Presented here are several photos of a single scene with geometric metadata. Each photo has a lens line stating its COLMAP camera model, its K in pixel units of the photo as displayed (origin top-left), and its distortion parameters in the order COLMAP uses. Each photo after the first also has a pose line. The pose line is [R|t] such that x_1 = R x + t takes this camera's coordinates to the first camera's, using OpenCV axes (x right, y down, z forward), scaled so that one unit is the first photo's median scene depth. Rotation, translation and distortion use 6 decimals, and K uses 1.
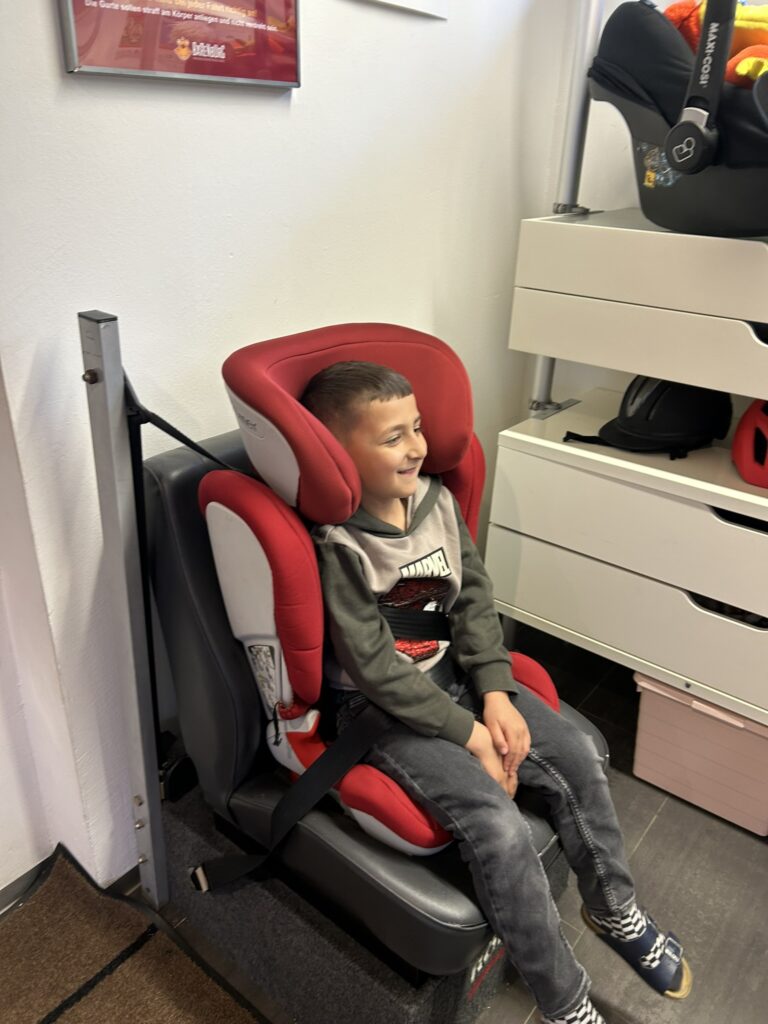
lens RADIAL K [[781.0, 0, 368.2], [0, 781.0, 522.5], [0, 0, 1]] dist [0.044681, -0.067394]
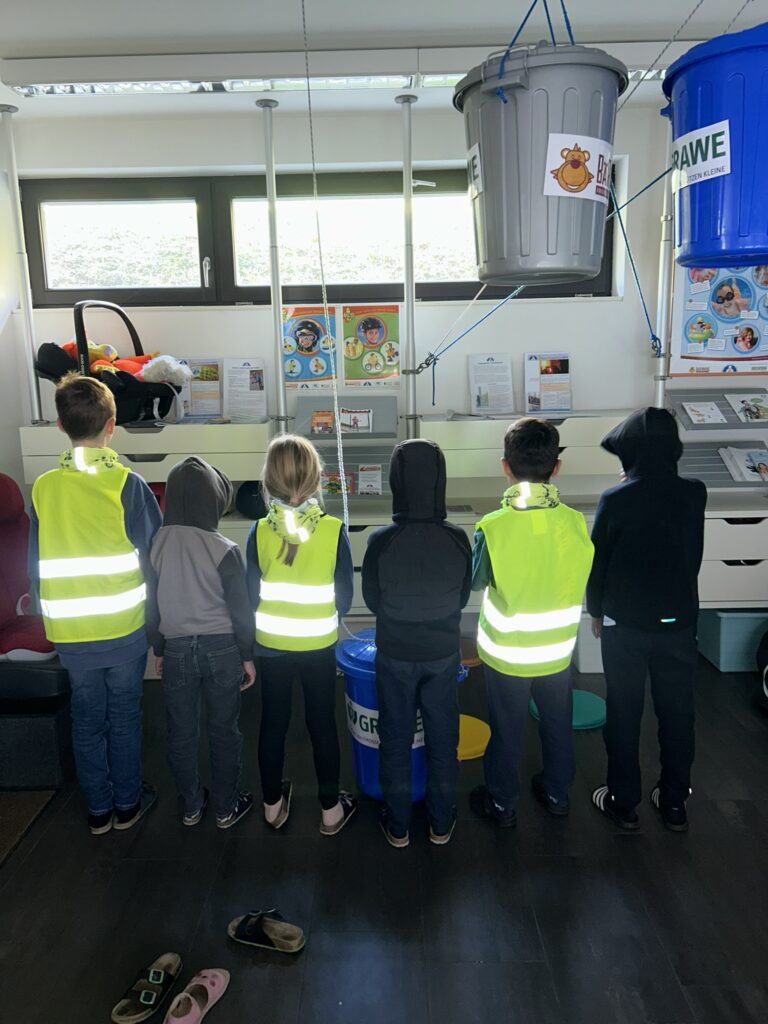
lens RADIAL K [[769.8, 0, 383.5], [0, 769.8, 503.0], [0, 0, 1]] dist [0.015909, -0.004006]
pose [[0.779620, -0.149135, 0.608237, -0.398634], [0.309407, 0.936141, -0.167054, 0.543740], [-0.544482, 0.318431, 0.775978, -1.300510]]
